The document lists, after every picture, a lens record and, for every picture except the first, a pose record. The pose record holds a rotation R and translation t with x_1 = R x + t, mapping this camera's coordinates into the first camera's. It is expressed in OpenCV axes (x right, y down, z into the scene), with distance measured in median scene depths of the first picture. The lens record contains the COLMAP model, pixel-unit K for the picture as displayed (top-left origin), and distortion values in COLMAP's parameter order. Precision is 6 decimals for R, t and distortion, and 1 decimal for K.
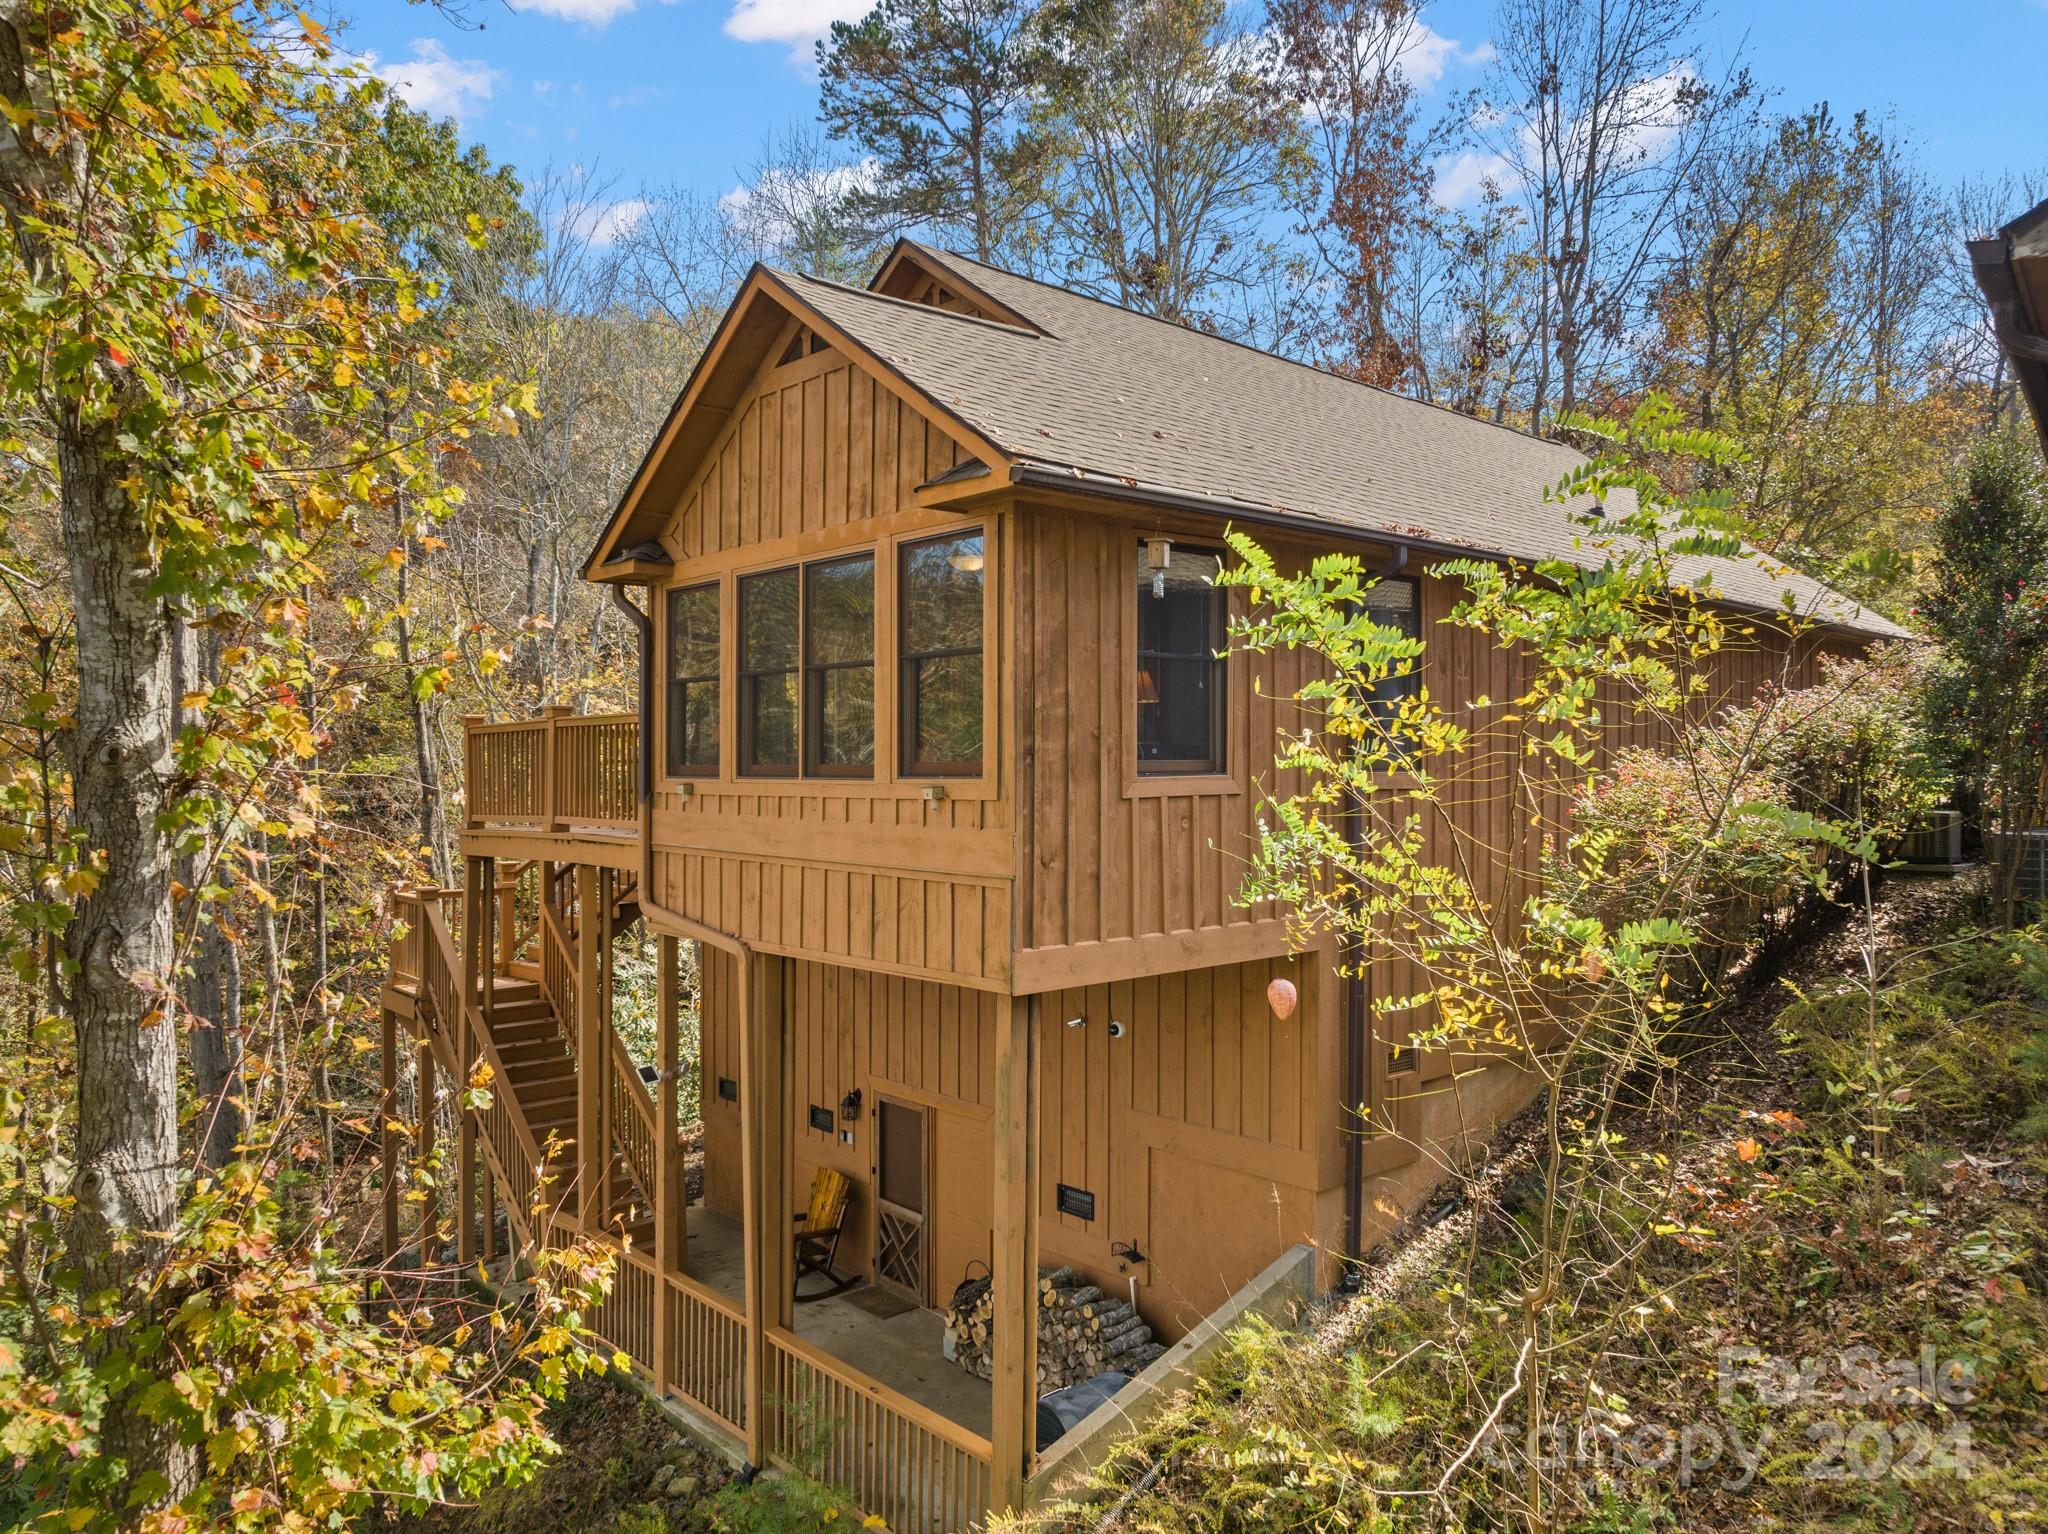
lens RADIAL K [[1434.6, 0, 1024.6], [0, 1434.6, 767.4], [0, 0, 1]] dist [-0.007427, -0.002296]
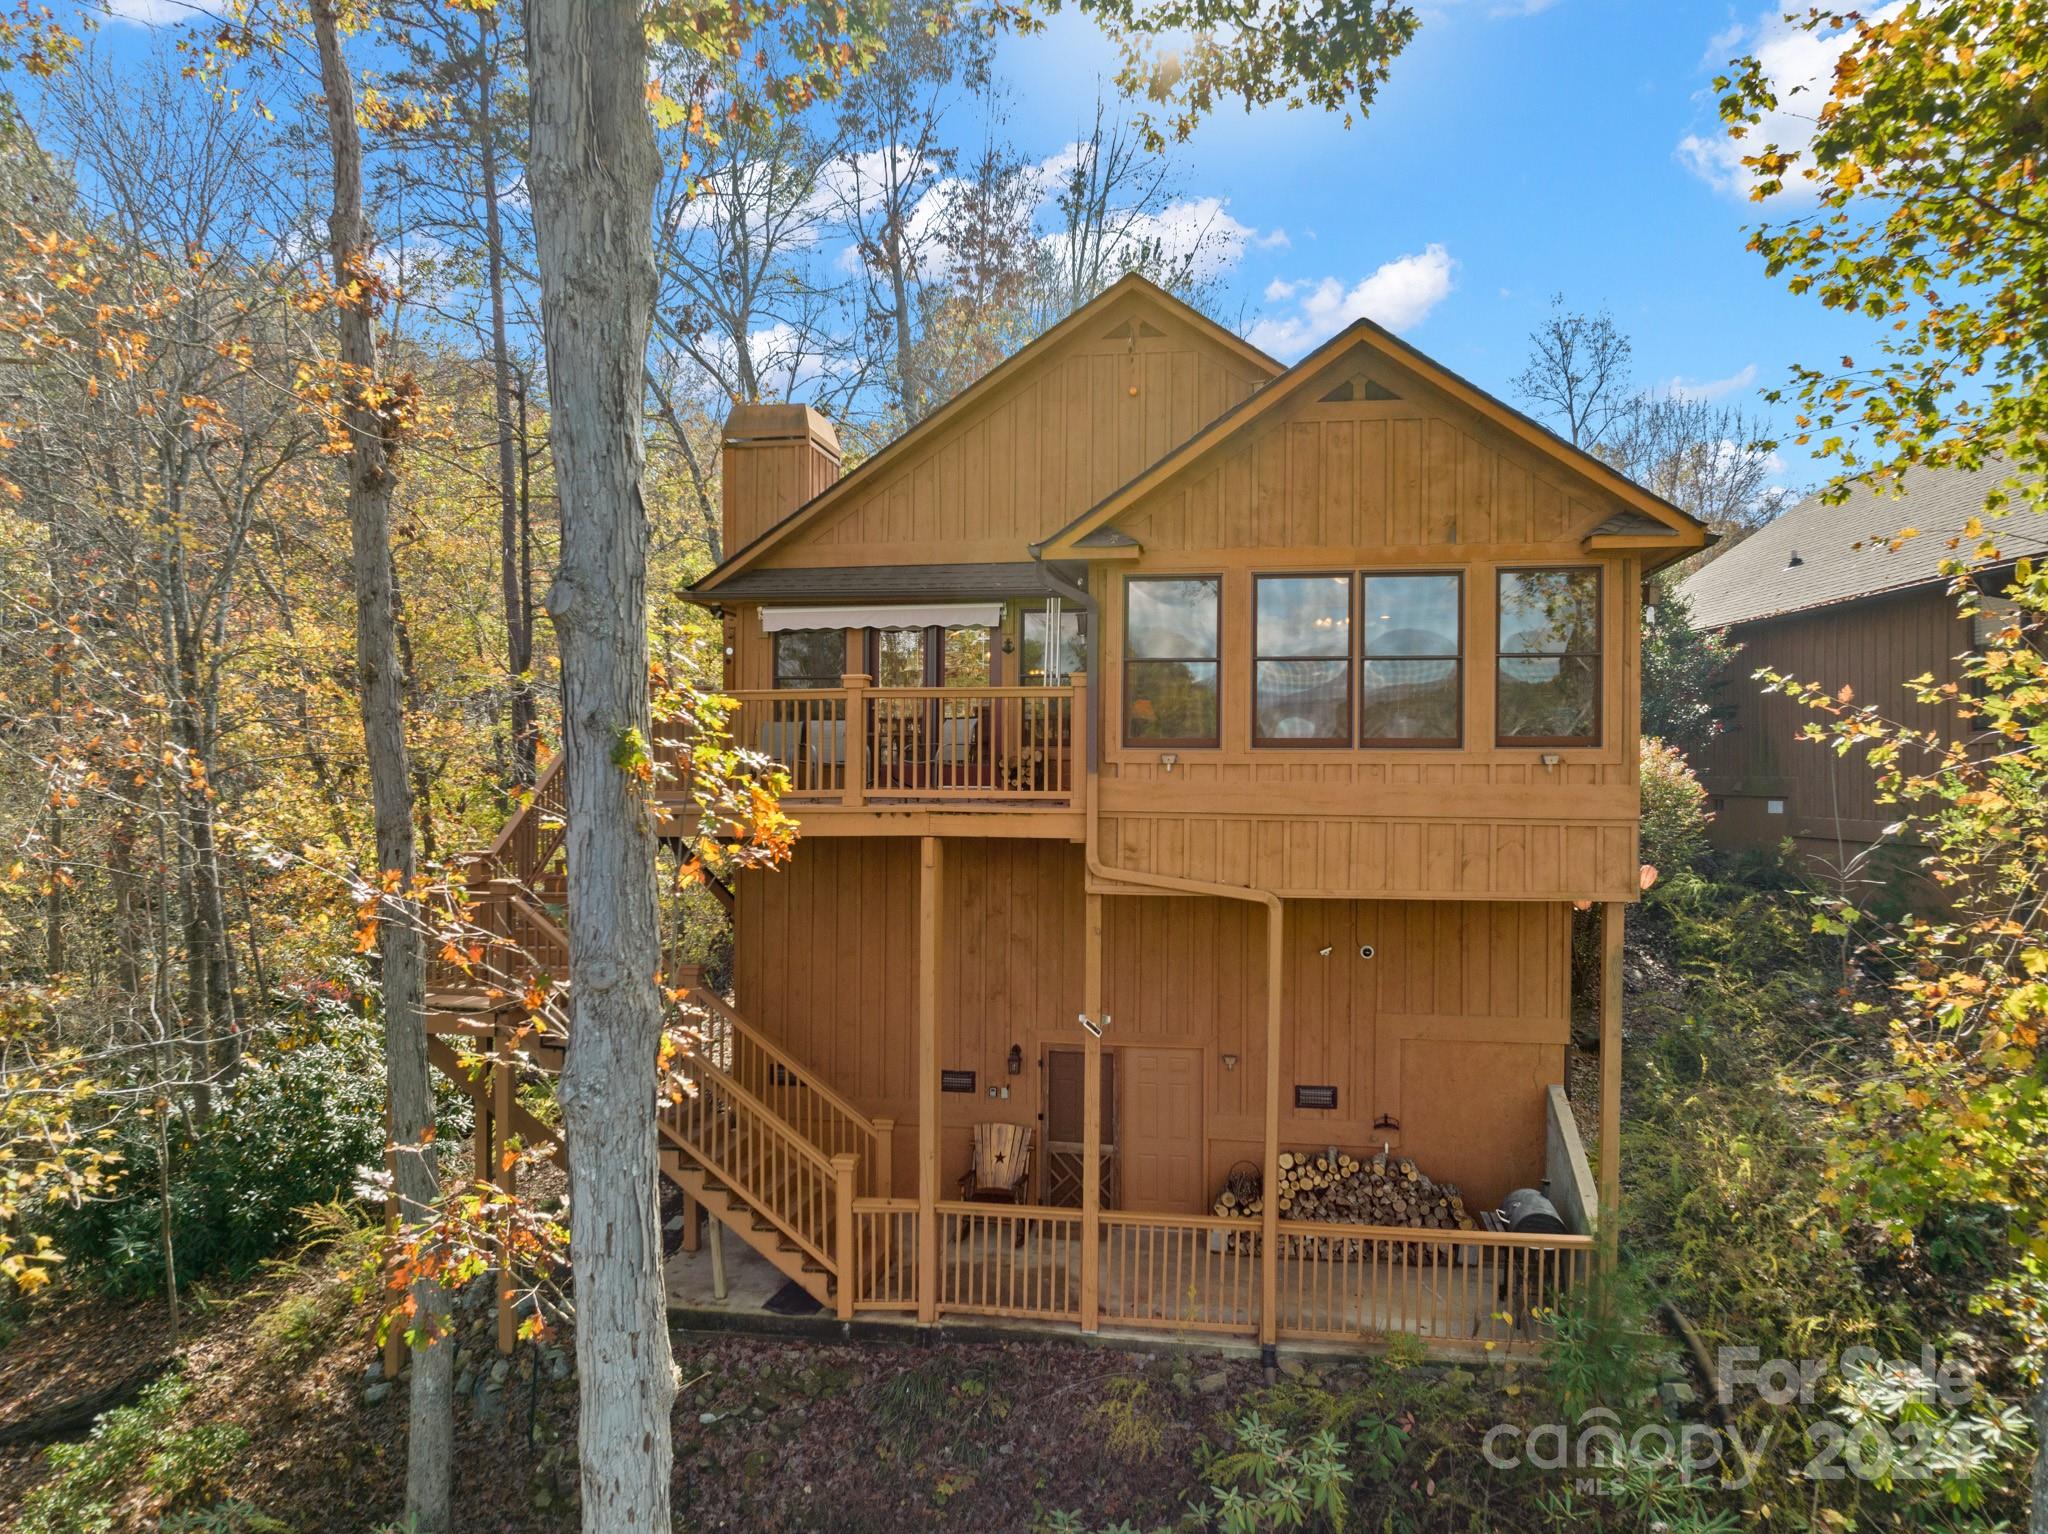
lens RADIAL K [[1434.6, 0, 1024.7], [0, 1434.6, 766.9], [0, 0, 1]] dist [-0.007427, -0.002296]
pose [[0.782788, -0.001827, 0.622286, -0.983491], [-0.001397, 0.999988, 0.004692, 0.014844], [-0.622287, -0.004542, 0.782776, 0.199579]]
